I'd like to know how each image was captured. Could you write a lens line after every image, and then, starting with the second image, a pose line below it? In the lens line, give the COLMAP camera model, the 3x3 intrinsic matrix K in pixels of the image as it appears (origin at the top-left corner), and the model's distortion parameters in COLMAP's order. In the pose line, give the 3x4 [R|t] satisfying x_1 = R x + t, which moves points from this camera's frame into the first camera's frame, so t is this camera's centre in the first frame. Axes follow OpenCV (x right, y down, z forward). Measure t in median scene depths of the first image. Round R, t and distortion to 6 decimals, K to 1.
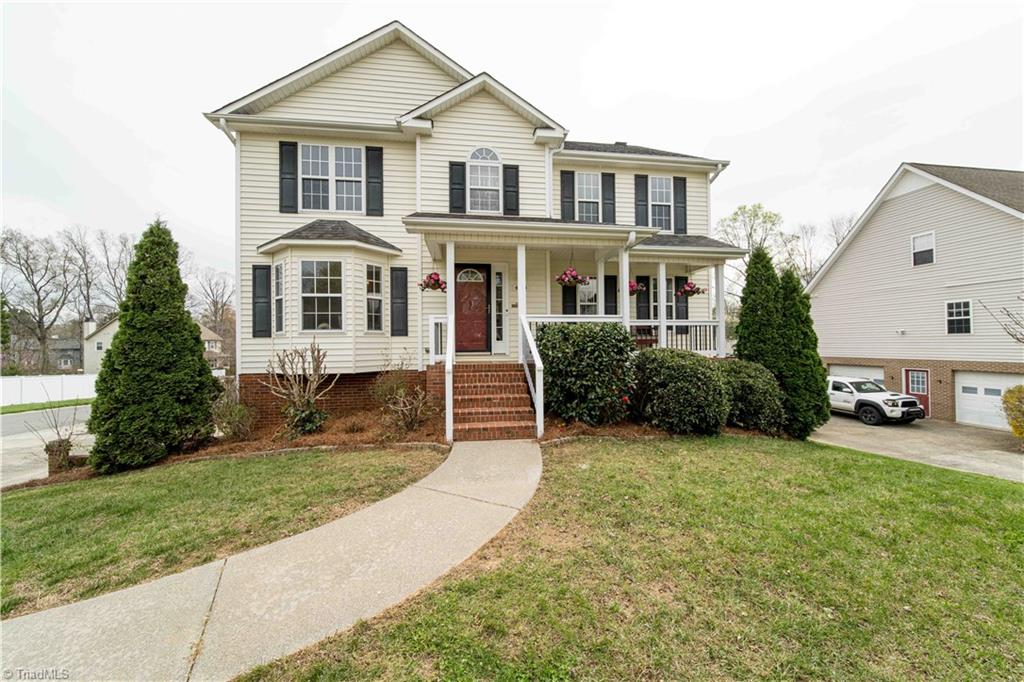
lens RADIAL K [[365.4, 0, 512.7], [0, 365.4, 339.8], [0, 0, 1]] dist [-0.002147, -0.000882]
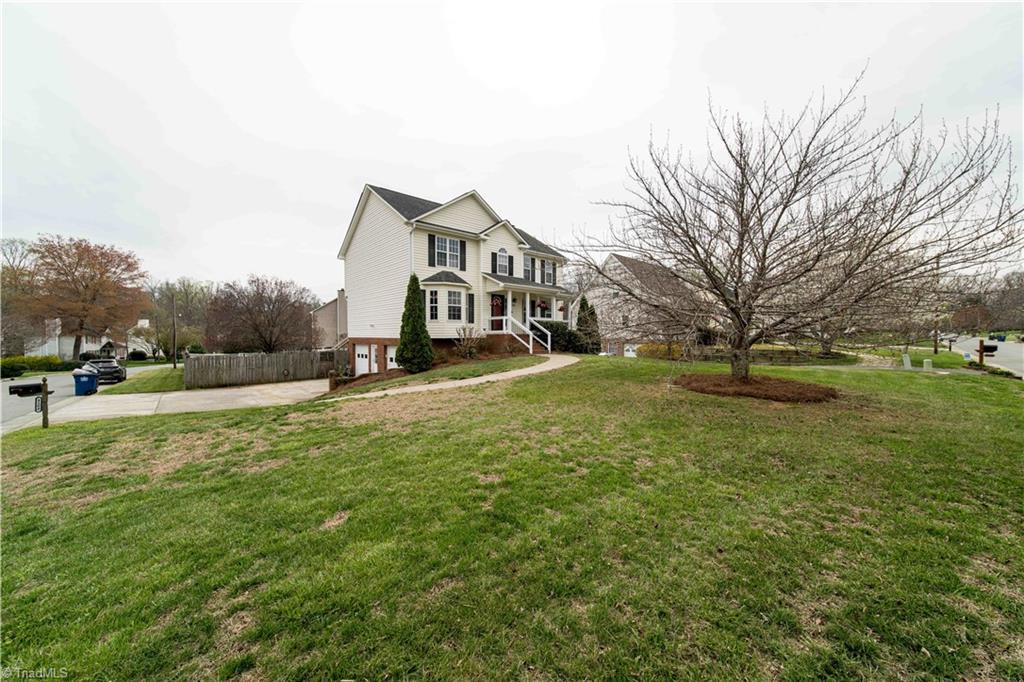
lens RADIAL K [[365.4, 0, 513.4], [0, 365.4, 339.5], [0, 0, 1]] dist [-0.002147, -0.000882]
pose [[0.824583, 0.002315, 0.565736, -1.464660], [-0.013254, 0.999796, 0.015228, 0.057167], [-0.565585, -0.020056, 0.824446, -1.130559]]
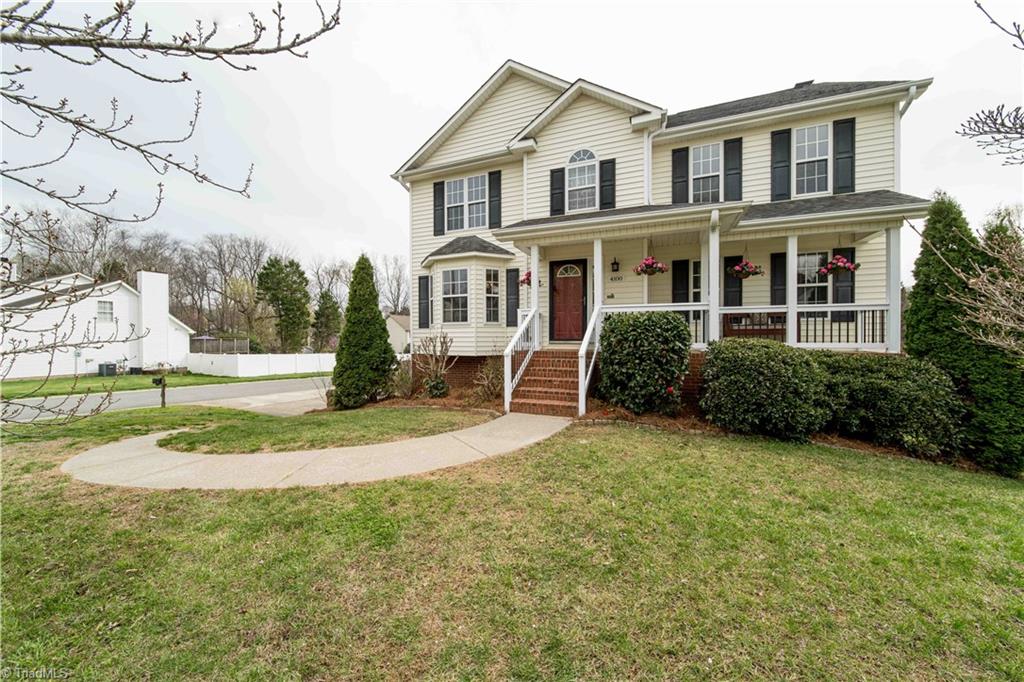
lens RADIAL K [[365.4, 0, 513.3], [0, 365.4, 339.3], [0, 0, 1]] dist [-0.002147, -0.000882]
pose [[0.866786, 0.011511, -0.498547, 0.297004], [0.000093, 0.999730, 0.023244, 0.003627], [0.498680, -0.020194, 0.866551, -0.036388]]
